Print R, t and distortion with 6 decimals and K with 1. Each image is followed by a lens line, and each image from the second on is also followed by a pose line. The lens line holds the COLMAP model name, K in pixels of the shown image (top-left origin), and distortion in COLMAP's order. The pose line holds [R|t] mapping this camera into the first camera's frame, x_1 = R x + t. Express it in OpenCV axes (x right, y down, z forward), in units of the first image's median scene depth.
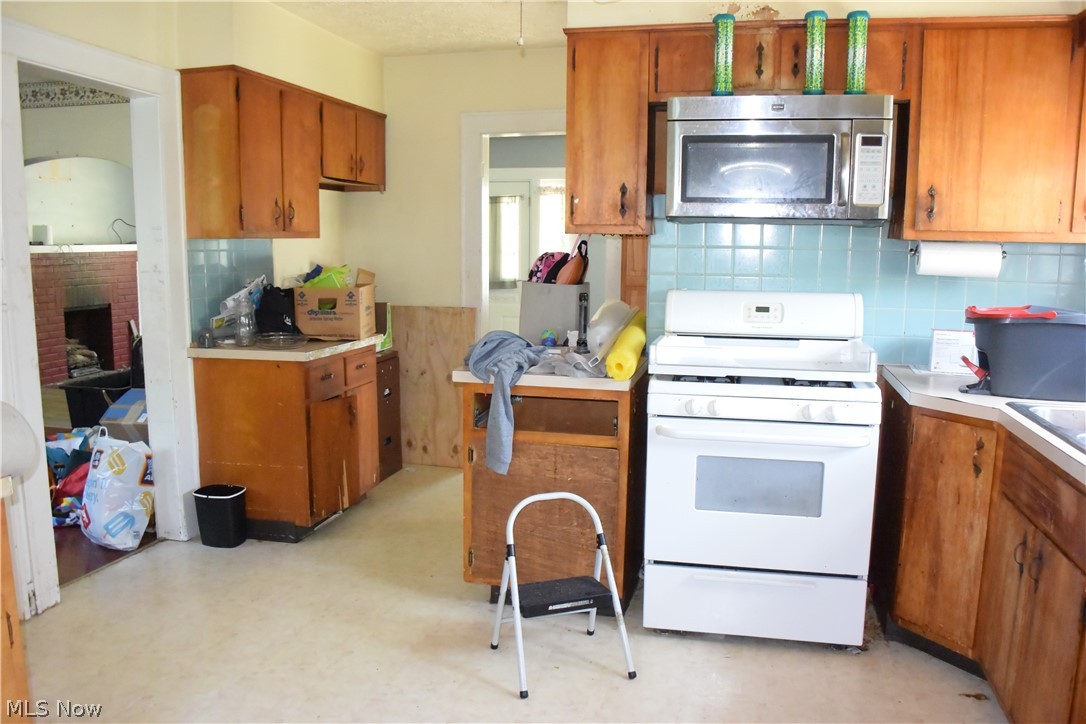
lens RADIAL K [[849.5, 0, 541.8], [0, 849.5, 365.2], [0, 0, 1]] dist [-0.139638, 0.089163]
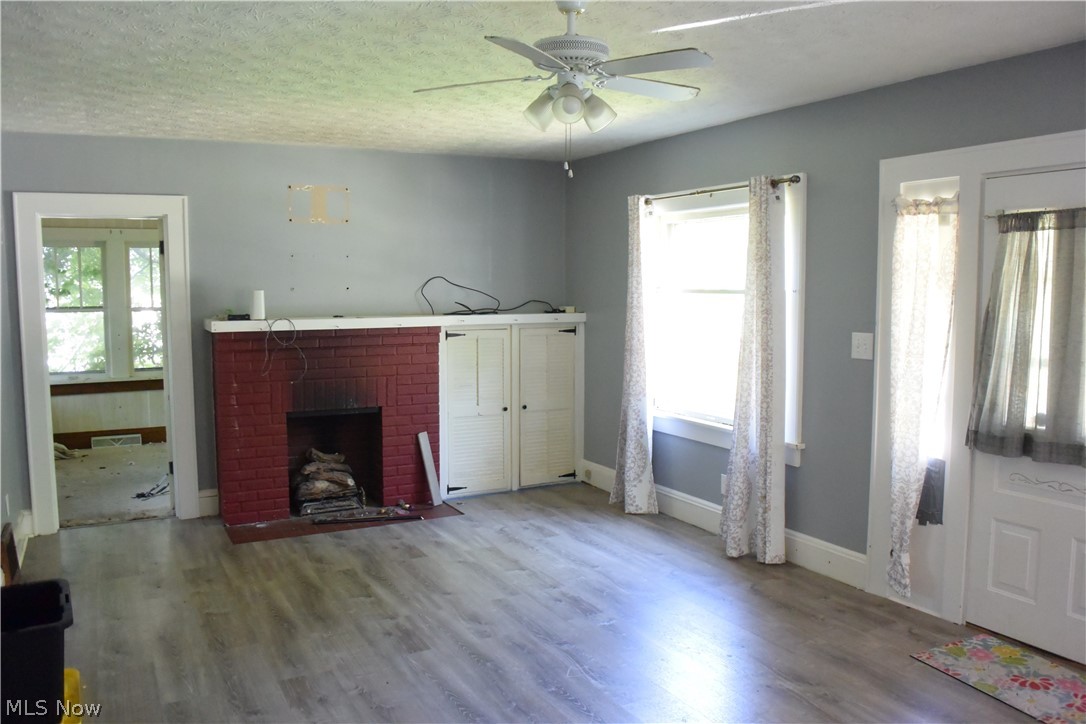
lens RADIAL K [[849.5, 0, 541.8], [0, 849.5, 365.2], [0, 0, 1]] dist [-0.139638, 0.089163]
pose [[0.656651, 0.059441, -0.751849, 0.060395], [-0.105136, 0.994370, -0.013209, -0.111607], [0.746831, 0.087720, 0.659203, 0.644911]]
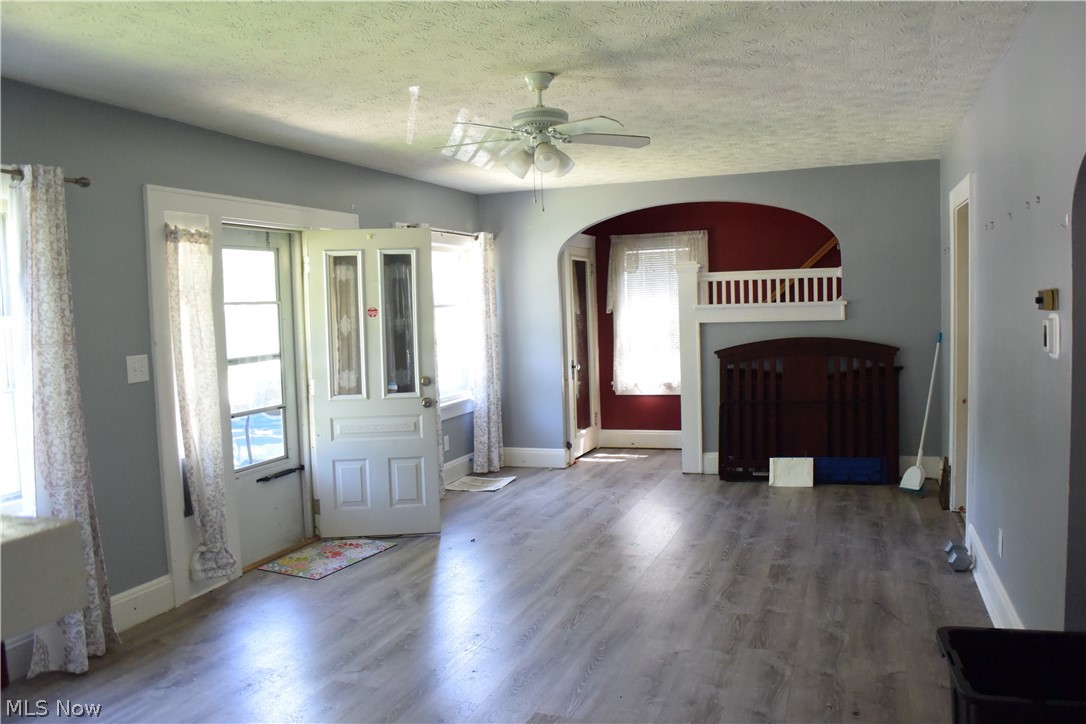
lens RADIAL K [[849.5, 0, 541.8], [0, 849.5, 365.2], [0, 0, 1]] dist [-0.139638, 0.089163]
pose [[0.133297, -0.084796, 0.987442, -0.601234], [0.184946, 0.980959, 0.059273, -0.135853], [-0.973667, 0.174723, 0.146442, 0.806149]]
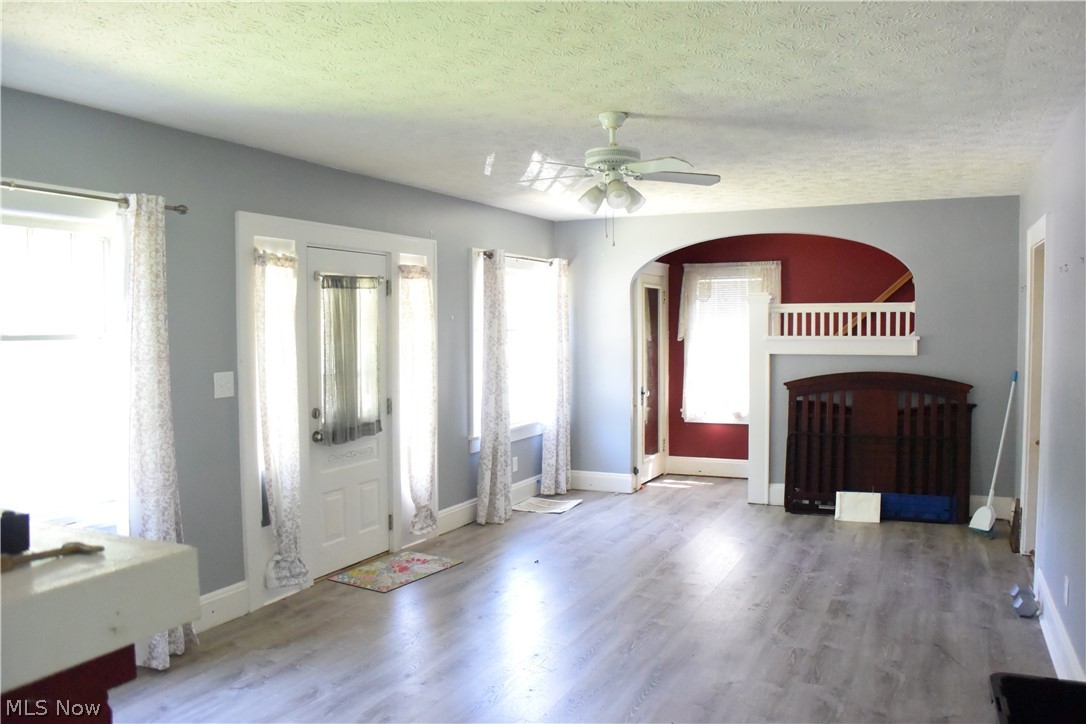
lens RADIAL K [[849.5, 0, 541.8], [0, 849.5, 365.2], [0, 0, 1]] dist [-0.139638, 0.089163]
pose [[0.220434, -0.056469, 0.973766, -0.613694], [0.156631, 0.987416, 0.021804, -0.140830], [-0.962744, 0.147716, 0.226505, 0.799911]]
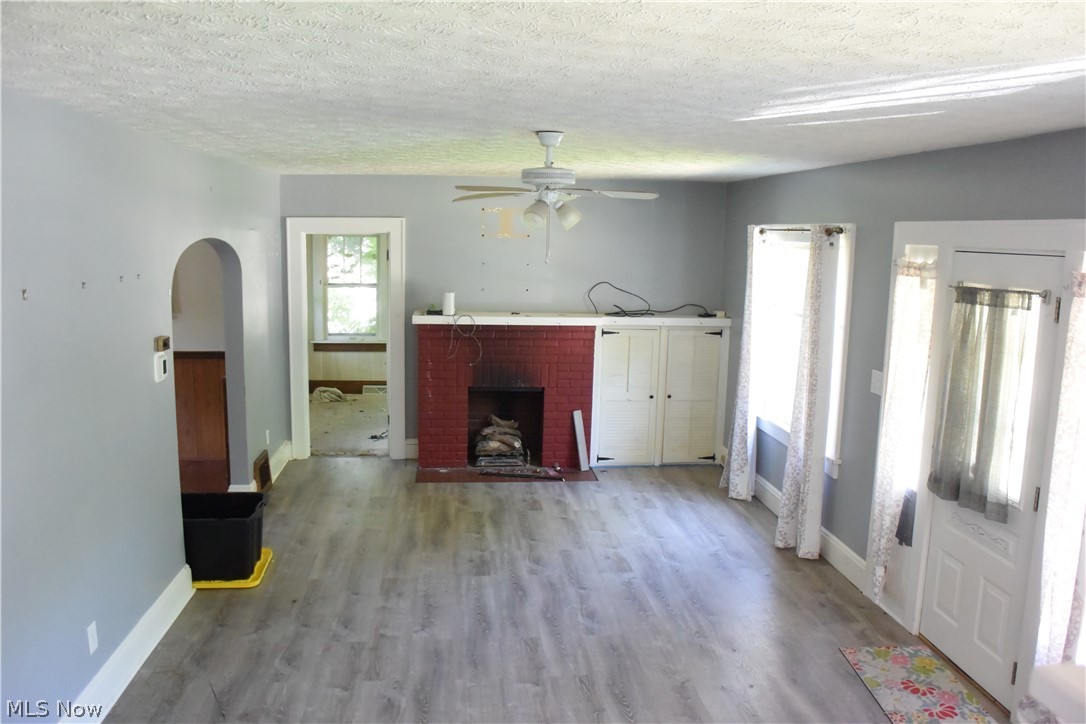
lens RADIAL K [[849.5, 0, 541.8], [0, 849.5, 365.2], [0, 0, 1]] dist [-0.139638, 0.089163]
pose [[0.319083, 0.143844, -0.936747, 0.257212], [-0.160076, 0.982393, 0.096327, -0.176140], [0.934110, 0.119214, 0.336491, 0.706377]]
